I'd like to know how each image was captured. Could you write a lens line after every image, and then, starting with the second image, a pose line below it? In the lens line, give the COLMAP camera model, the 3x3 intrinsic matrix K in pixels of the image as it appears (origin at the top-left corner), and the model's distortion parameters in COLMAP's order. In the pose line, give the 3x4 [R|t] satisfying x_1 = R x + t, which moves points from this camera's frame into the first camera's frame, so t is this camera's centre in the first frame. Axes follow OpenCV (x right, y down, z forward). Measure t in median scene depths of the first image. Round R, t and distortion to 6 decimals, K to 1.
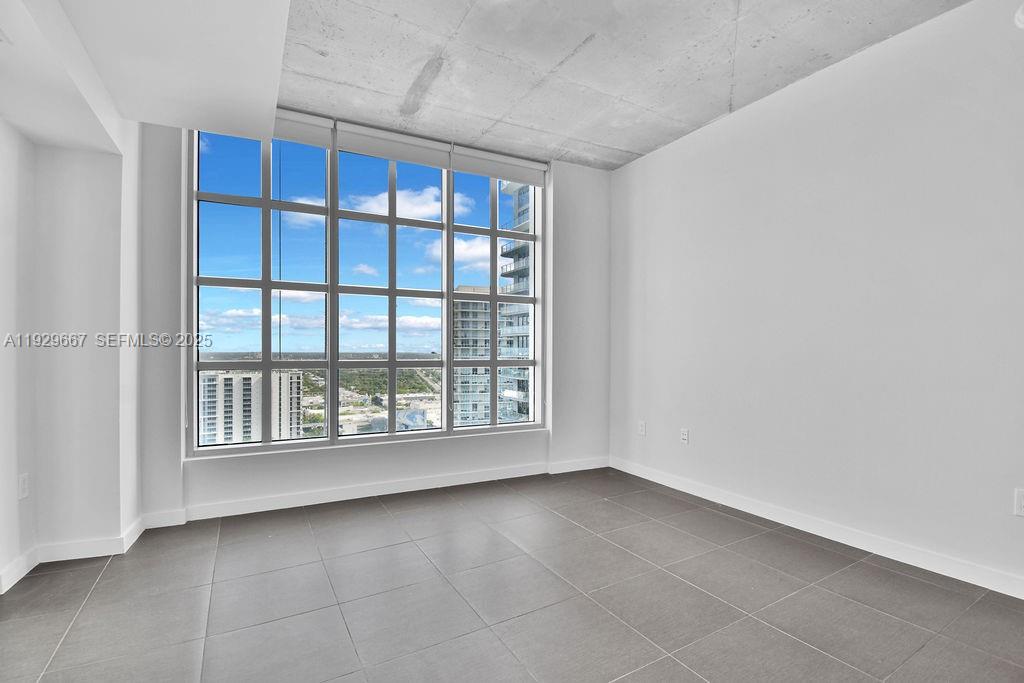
lens RADIAL K [[458.1, 0, 526.7], [0, 458.1, 339.5], [0, 0, 1]] dist [0.014525, -0.021513]
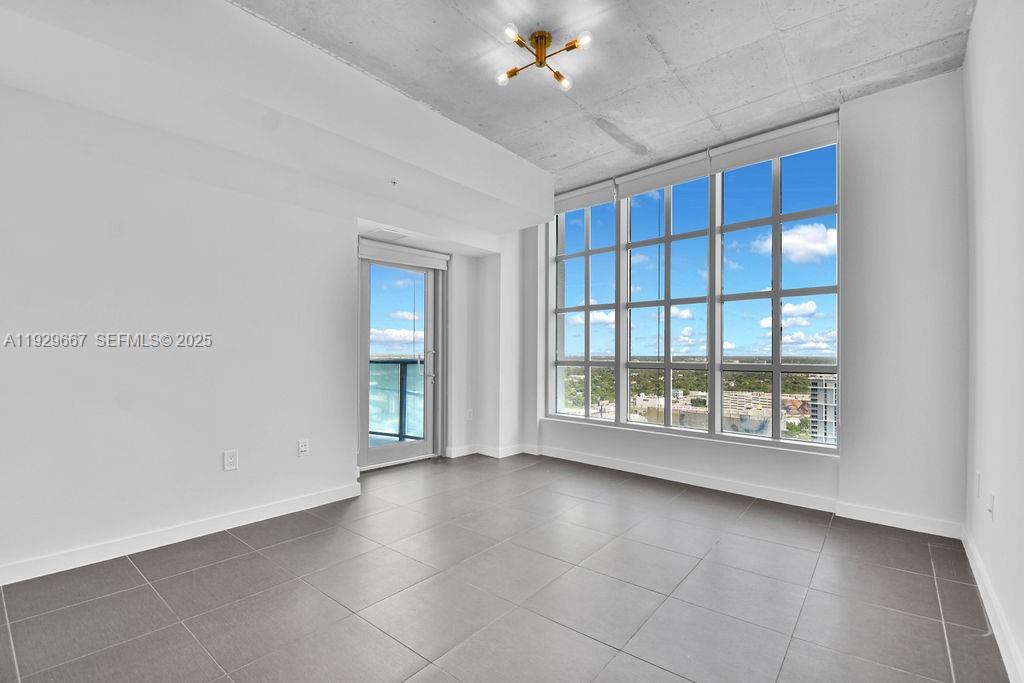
lens RADIAL K [[458.1, 0, 520.6], [0, 458.1, 343.9], [0, 0, 1]] dist [0.014525, -0.021513]
pose [[0.345574, -0.022071, -0.938132, 0.622330], [0.020859, 0.999657, -0.015835, 0.008254], [0.938160, -0.014096, 0.345916, 0.251723]]
